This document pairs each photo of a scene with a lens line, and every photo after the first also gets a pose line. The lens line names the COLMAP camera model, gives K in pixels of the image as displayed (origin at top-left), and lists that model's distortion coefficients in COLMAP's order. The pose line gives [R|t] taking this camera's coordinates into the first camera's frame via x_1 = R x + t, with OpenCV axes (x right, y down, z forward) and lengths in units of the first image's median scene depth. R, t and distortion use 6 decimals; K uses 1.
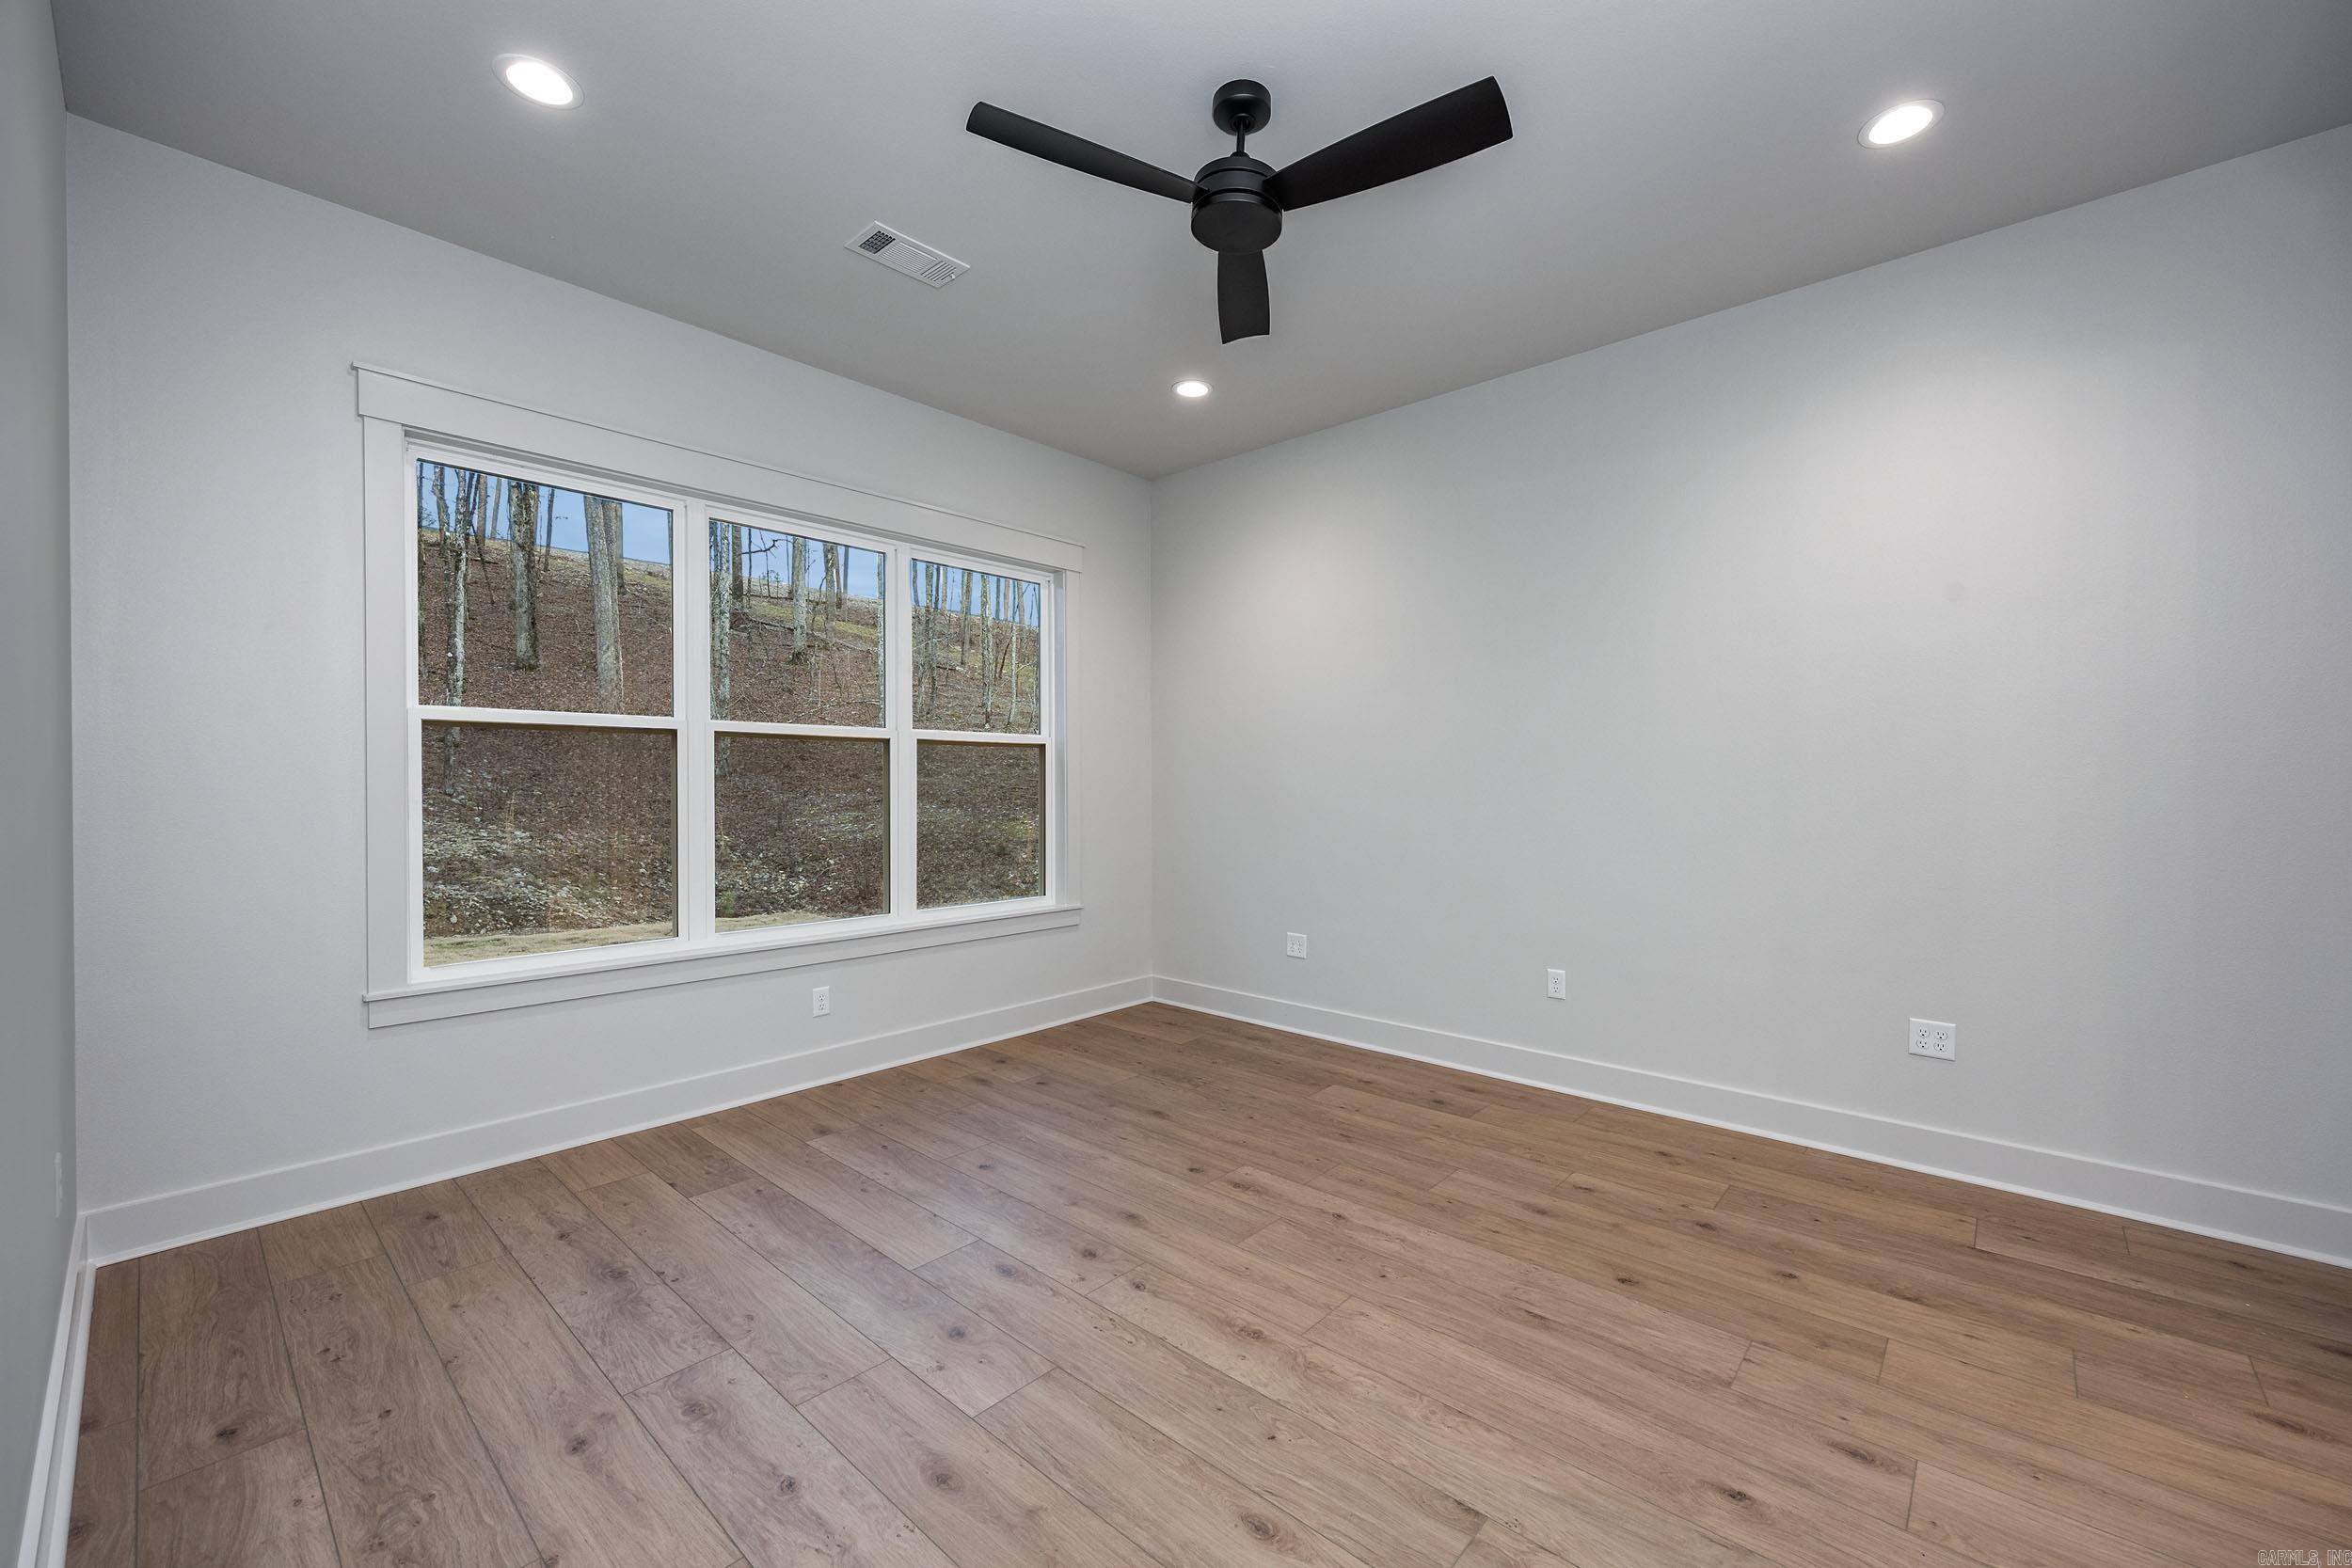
lens RADIAL K [[960.4, 0, 1179.6], [0, 960.4, 786.5], [0, 0, 1]] dist [0.001474, 0.000080]
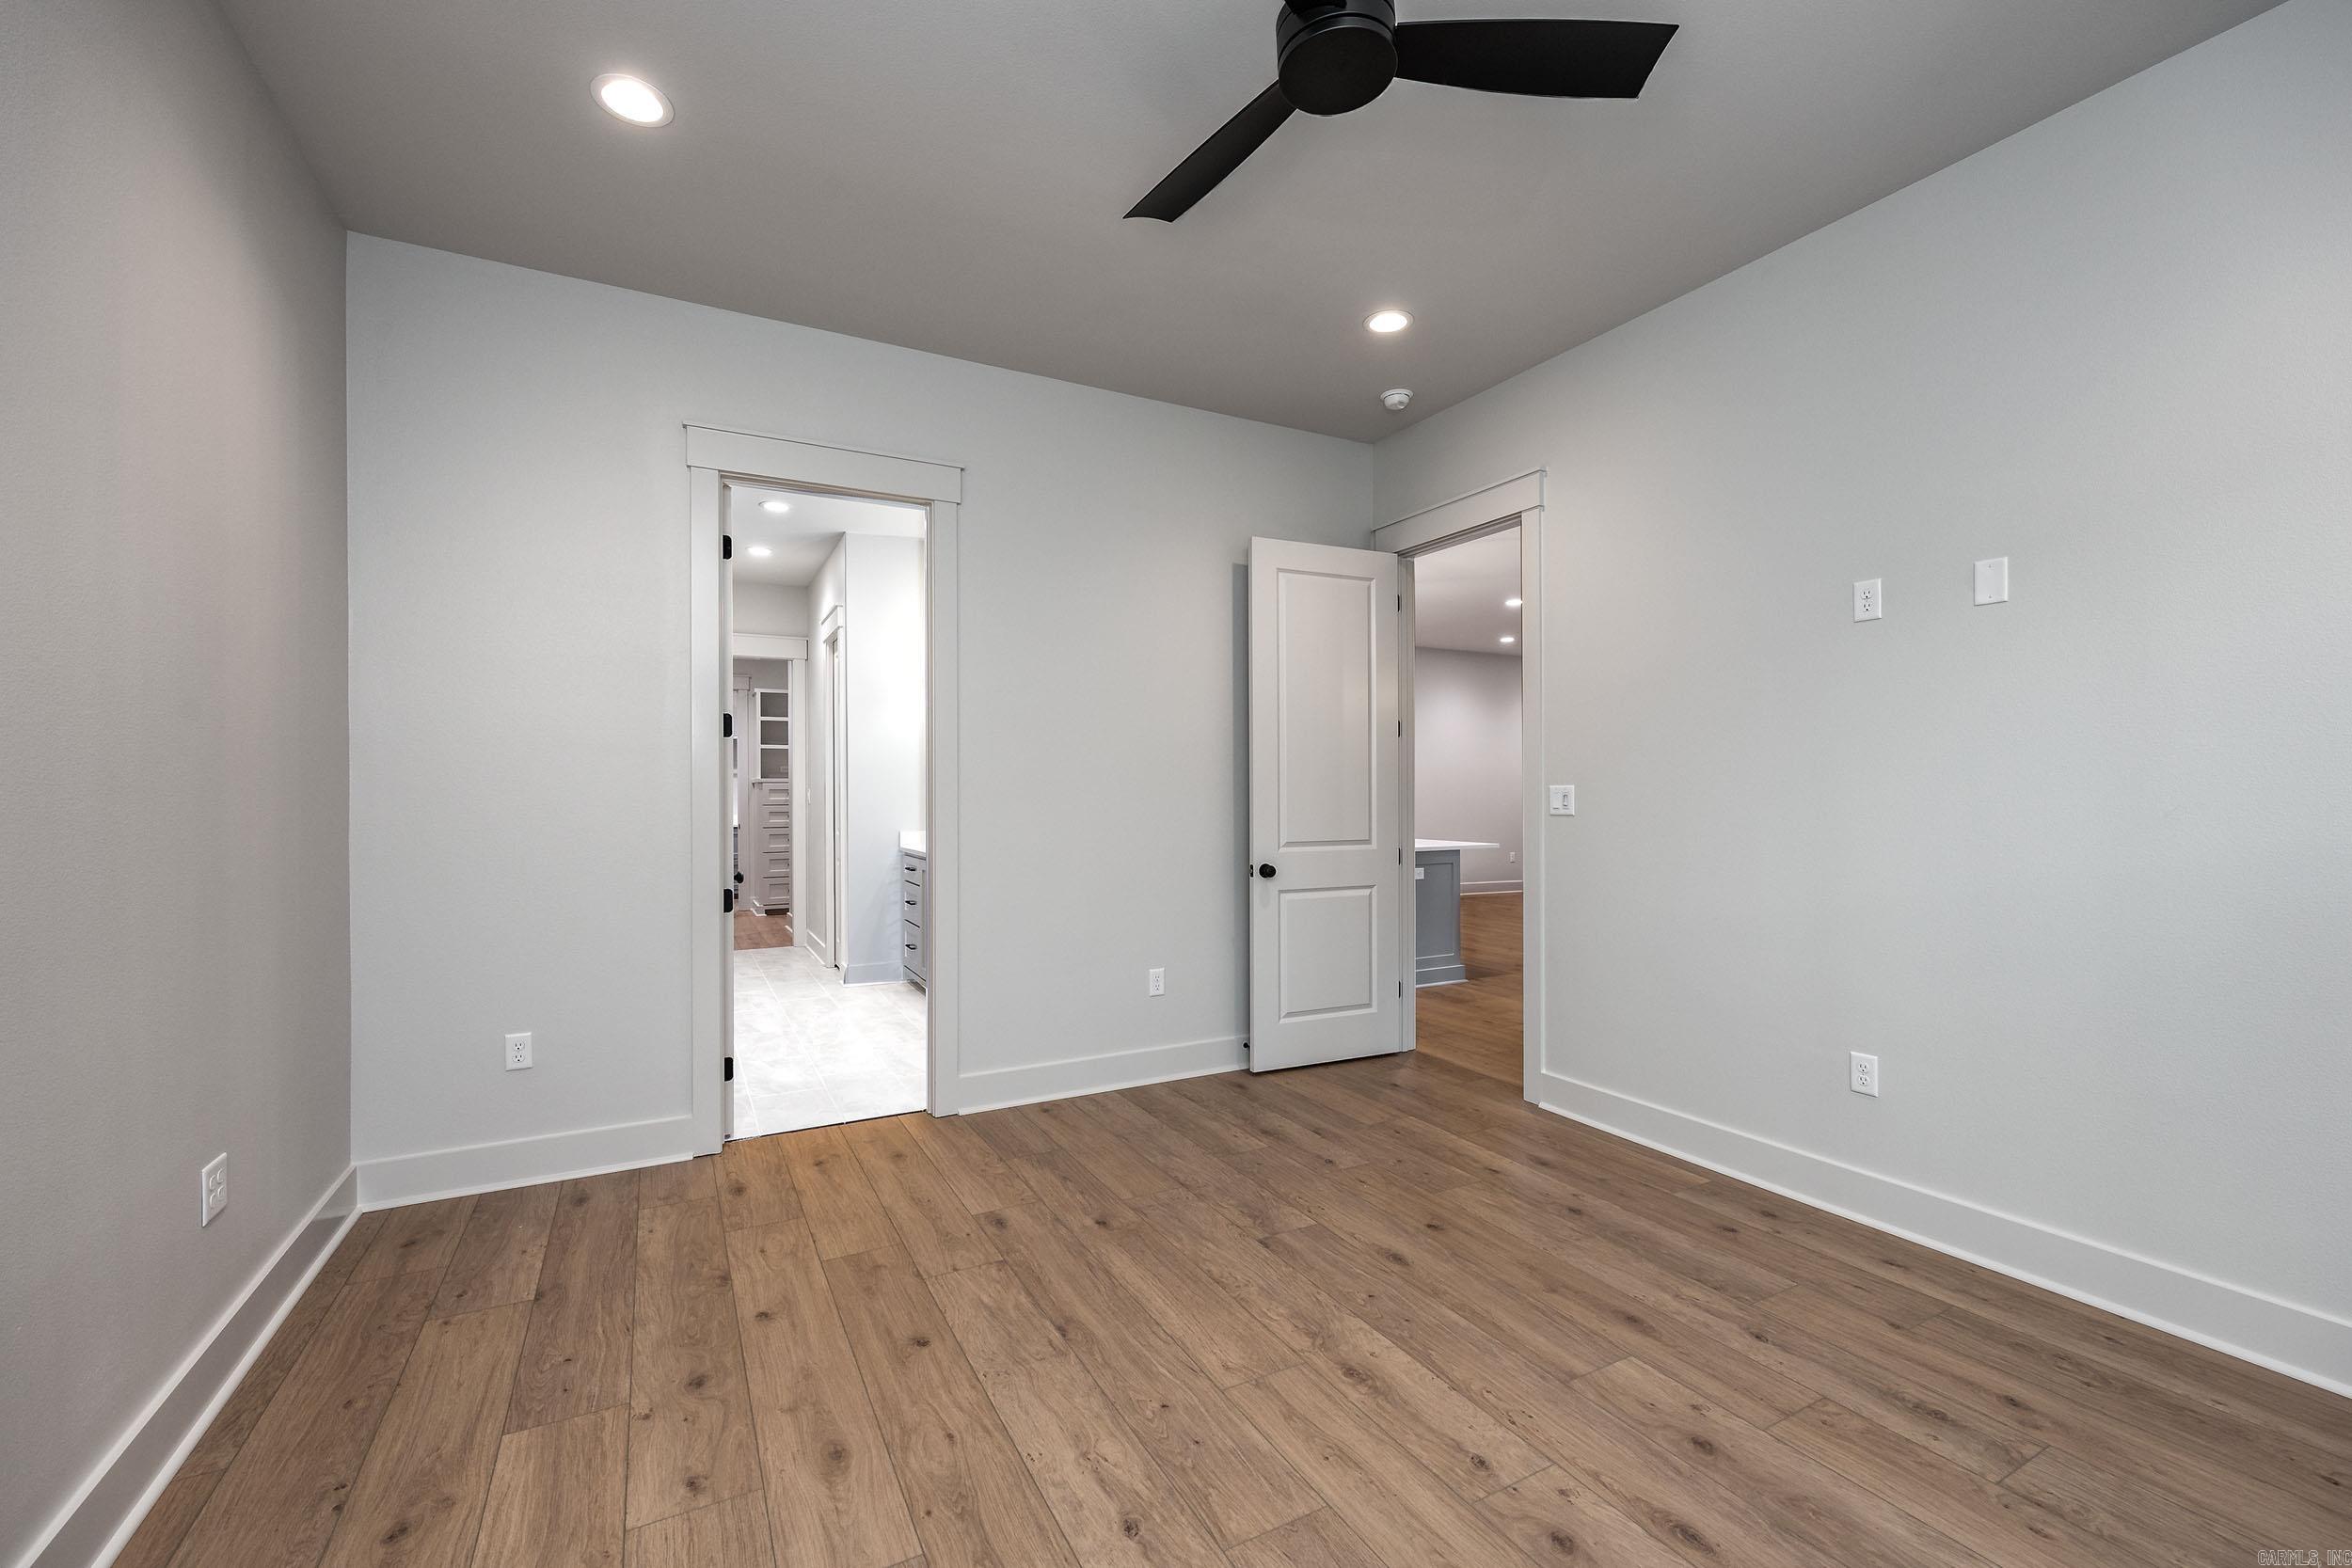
lens RADIAL K [[960.4, 0, 1167.9], [0, 960.4, 784.1], [0, 0, 1]] dist [0.001474, 0.000080]
pose [[-0.940763, 0.002721, 0.339053, -0.077819], [0.001412, 0.999991, -0.004106, -0.015183], [-0.339061, -0.003383, -0.940758, 2.022060]]
